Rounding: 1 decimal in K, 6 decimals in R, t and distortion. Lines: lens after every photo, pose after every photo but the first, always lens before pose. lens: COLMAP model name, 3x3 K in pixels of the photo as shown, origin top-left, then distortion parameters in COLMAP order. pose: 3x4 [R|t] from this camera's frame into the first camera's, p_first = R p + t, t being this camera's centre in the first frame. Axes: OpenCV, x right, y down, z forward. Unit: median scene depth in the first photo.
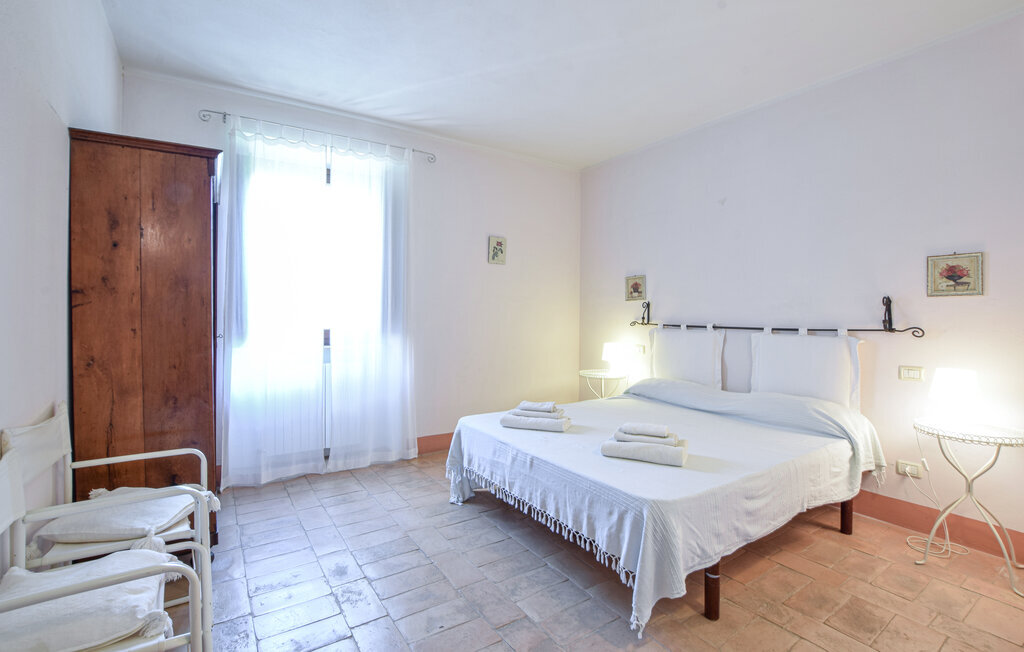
lens RADIAL K [[465.7, 0, 509.3], [0, 465.7, 310.5], [0, 0, 1]] dist [-0.029214, 0.000081]
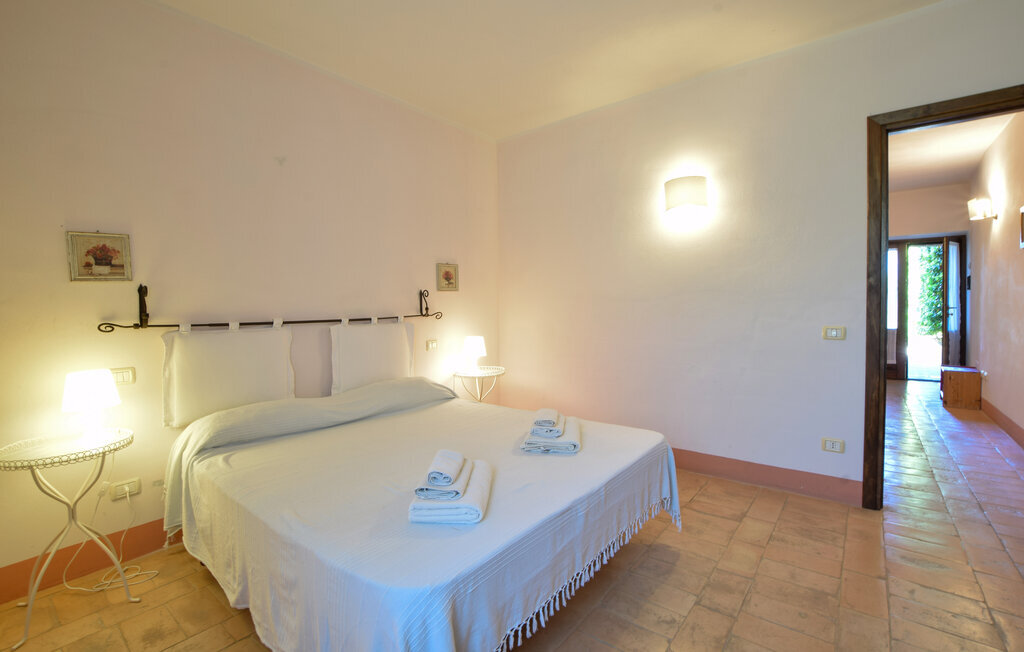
lens RADIAL K [[468.2, 0, 511.3], [0, 468.2, 307.8], [0, 0, 1]] dist [0.013399, 0.000029]
pose [[-0.321292, -0.025735, 0.946630, -0.434740], [-0.006347, 0.999667, 0.025022, -0.010918], [-0.946959, 0.002031, -0.321348, 0.926515]]
